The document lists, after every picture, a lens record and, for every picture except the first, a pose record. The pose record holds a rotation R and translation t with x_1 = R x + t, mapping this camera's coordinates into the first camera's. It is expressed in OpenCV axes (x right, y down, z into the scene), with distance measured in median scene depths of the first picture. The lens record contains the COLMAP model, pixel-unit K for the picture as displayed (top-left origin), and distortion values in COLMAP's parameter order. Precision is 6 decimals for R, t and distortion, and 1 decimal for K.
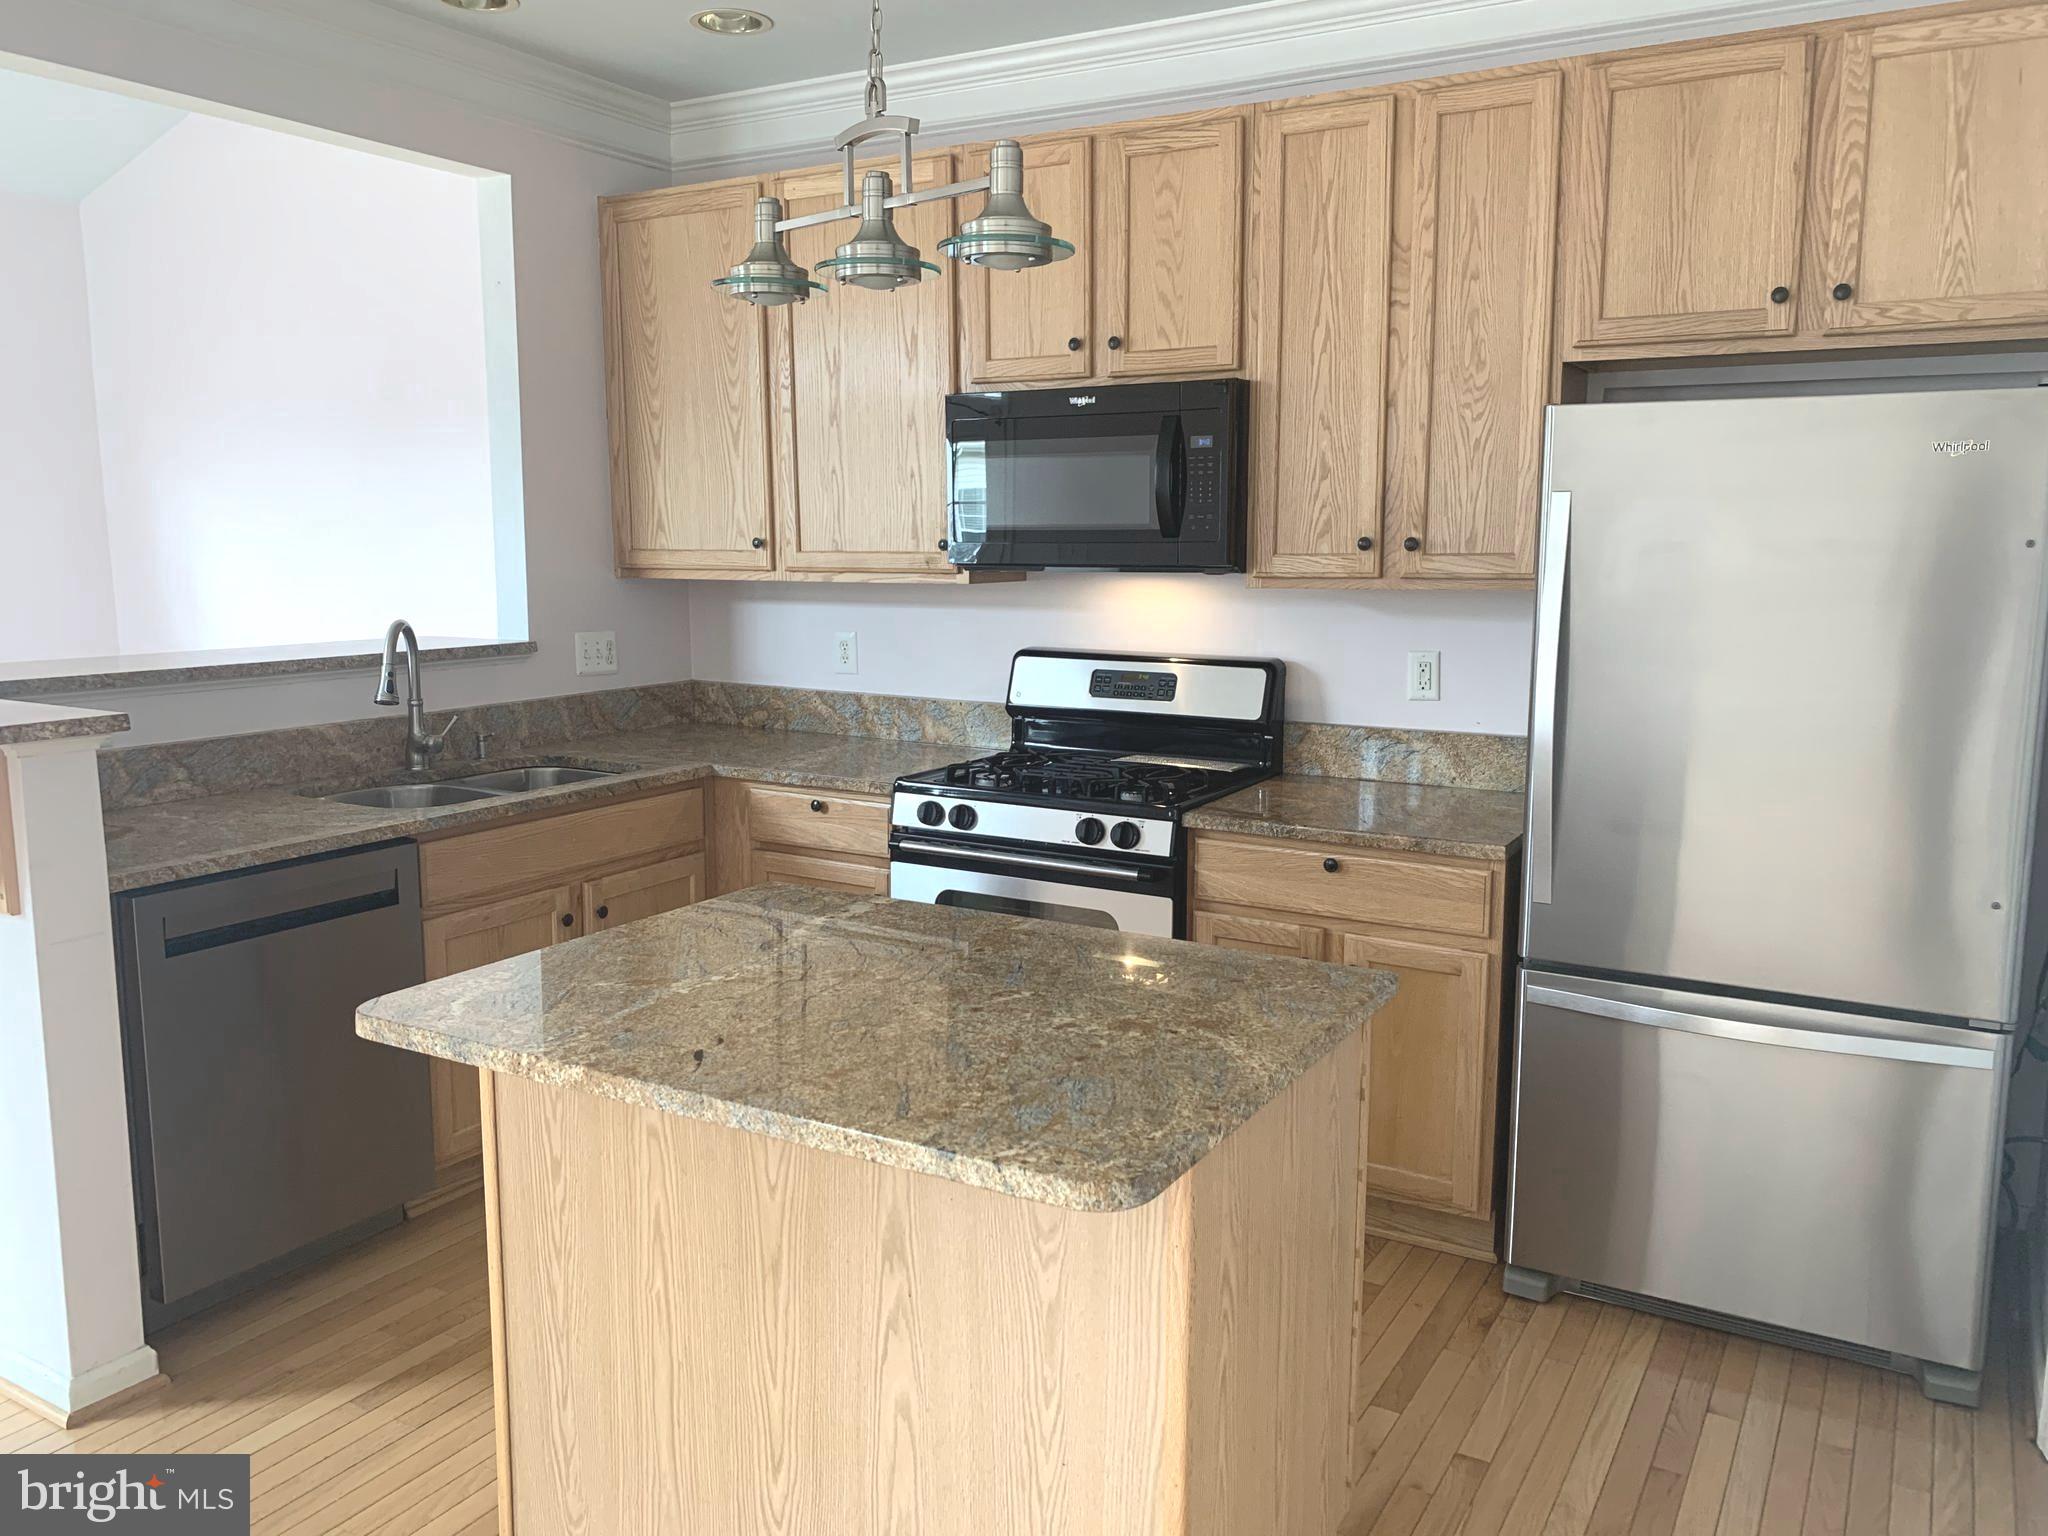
lens RADIAL K [[1536.8, 0, 1029.3], [0, 1536.8, 760.5], [0, 0, 1]] dist [0.007139, -0.001049]
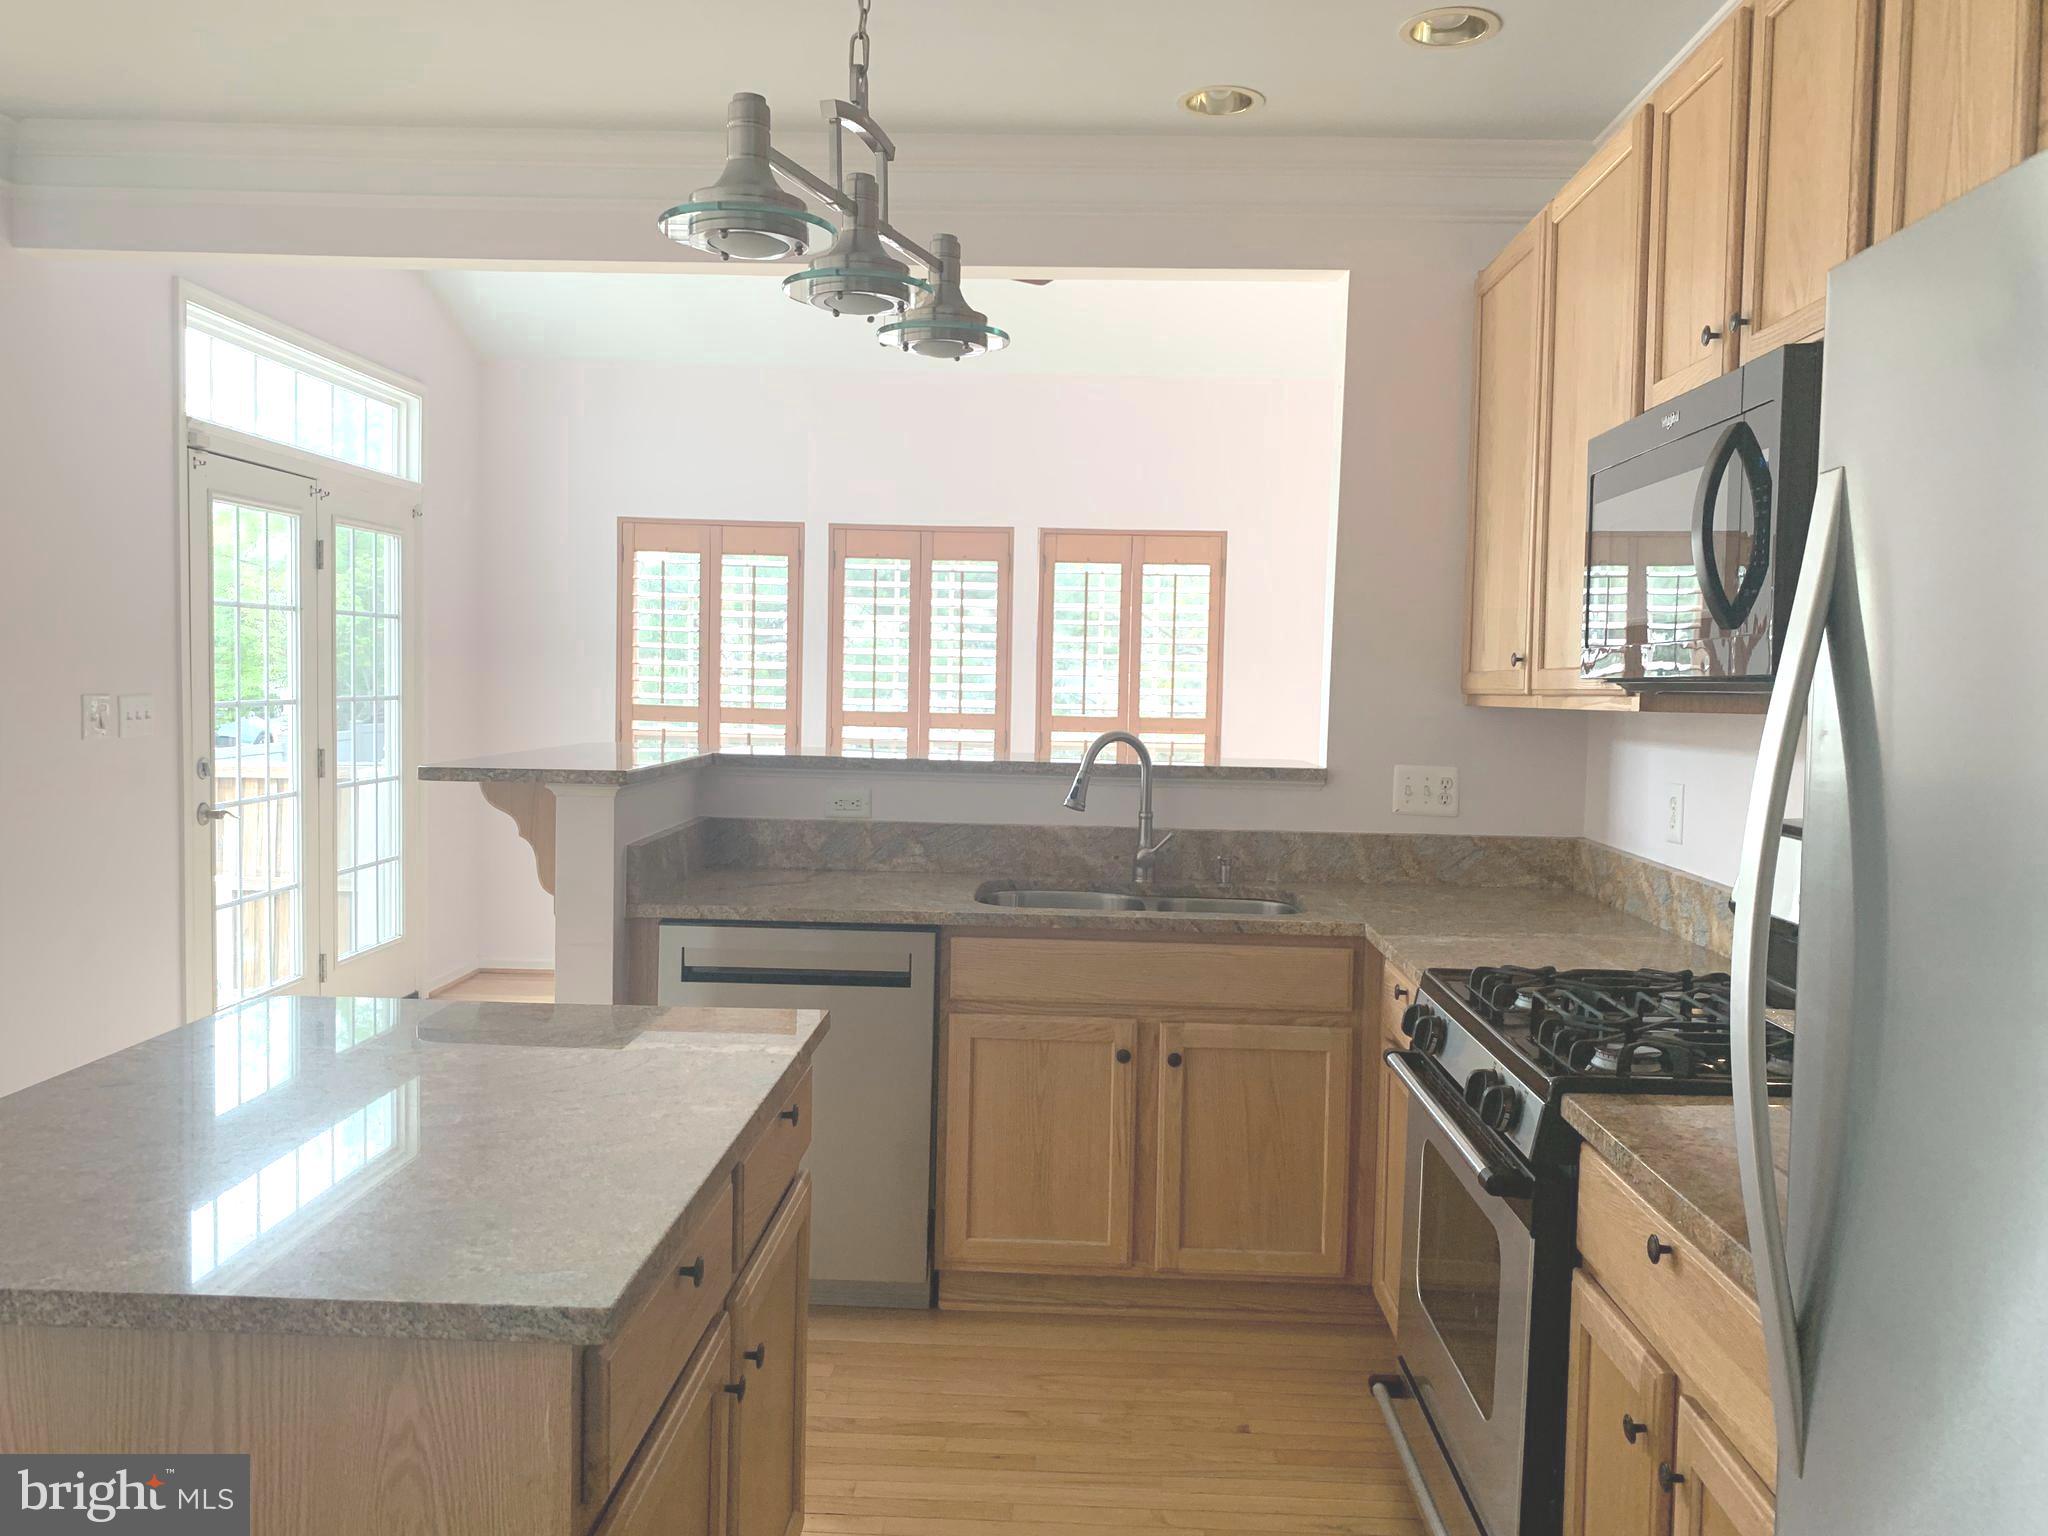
lens RADIAL K [[1536.8, 0, 1020.9], [0, 1536.8, 769.3], [0, 0, 1]] dist [0.007139, -0.001049]
pose [[0.463442, 0.057414, -0.884265, 0.417199], [-0.150252, 0.988541, -0.014563, -0.038070], [0.873296, 0.139611, 0.466758, 0.432012]]
